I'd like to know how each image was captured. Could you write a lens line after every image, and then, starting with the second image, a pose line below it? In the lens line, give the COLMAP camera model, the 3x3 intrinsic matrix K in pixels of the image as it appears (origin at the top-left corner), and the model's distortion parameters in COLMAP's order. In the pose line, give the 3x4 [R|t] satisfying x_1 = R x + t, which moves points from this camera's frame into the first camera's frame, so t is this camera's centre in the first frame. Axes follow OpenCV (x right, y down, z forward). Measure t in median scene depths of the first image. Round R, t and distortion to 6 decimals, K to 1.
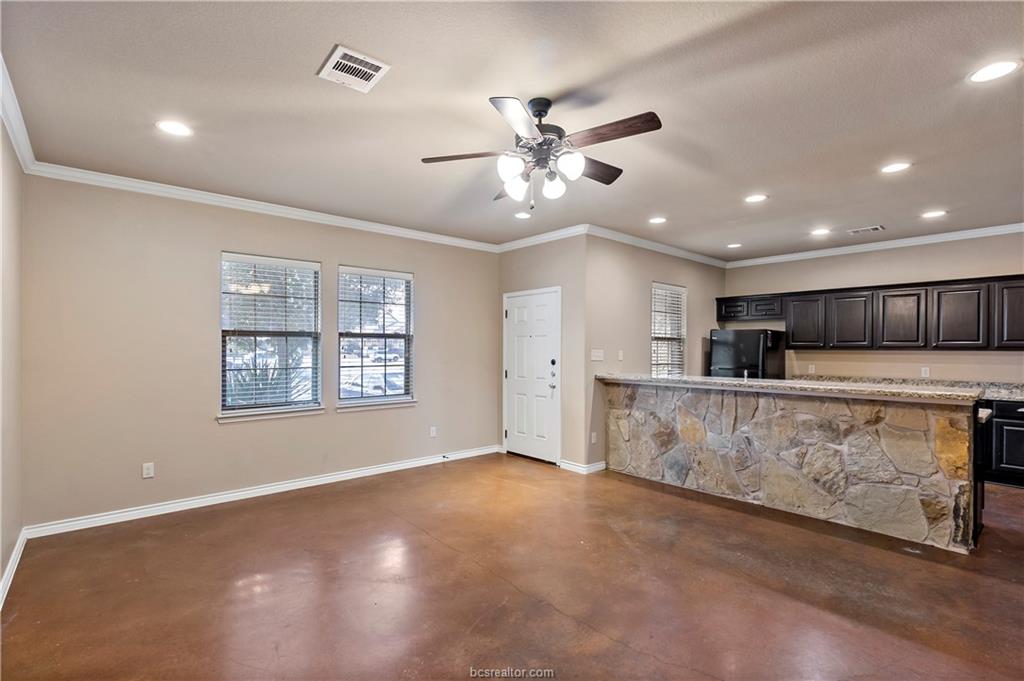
lens RADIAL K [[476.7, 0, 505.9], [0, 476.7, 347.1], [0, 0, 1]] dist [-0.006171, 0.001701]
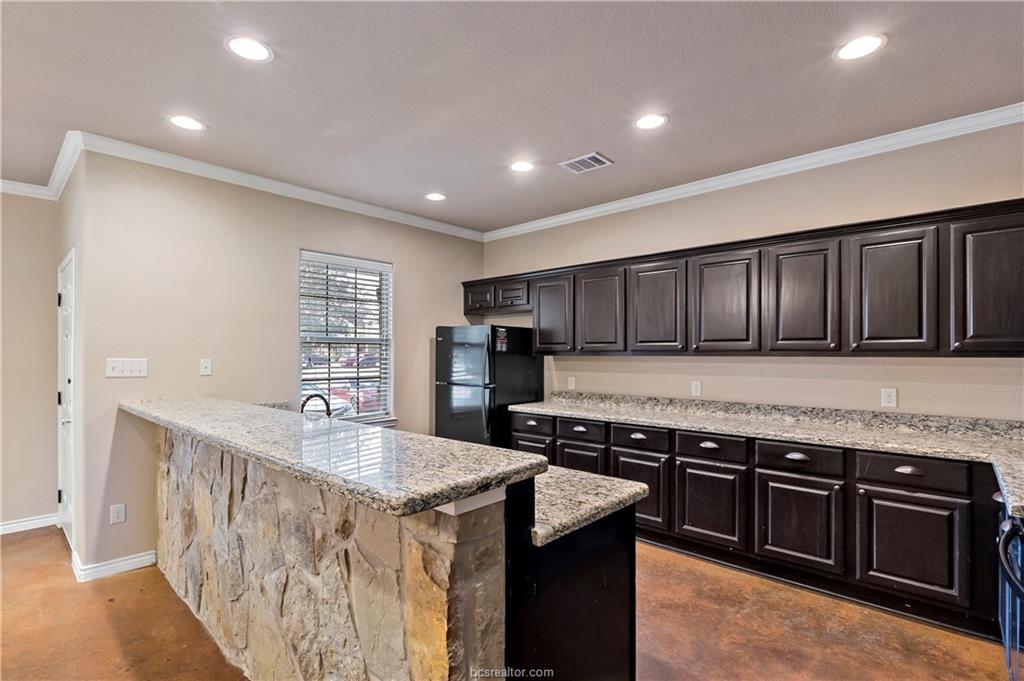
lens RADIAL K [[476.7, 0, 519.0], [0, 476.7, 343.5], [0, 0, 1]] dist [-0.006171, 0.001701]
pose [[0.993836, -0.002687, 0.110827, 0.490769], [0.004772, 0.999817, -0.018551, 0.001247], [-0.110757, 0.018965, 0.993667, 0.318044]]
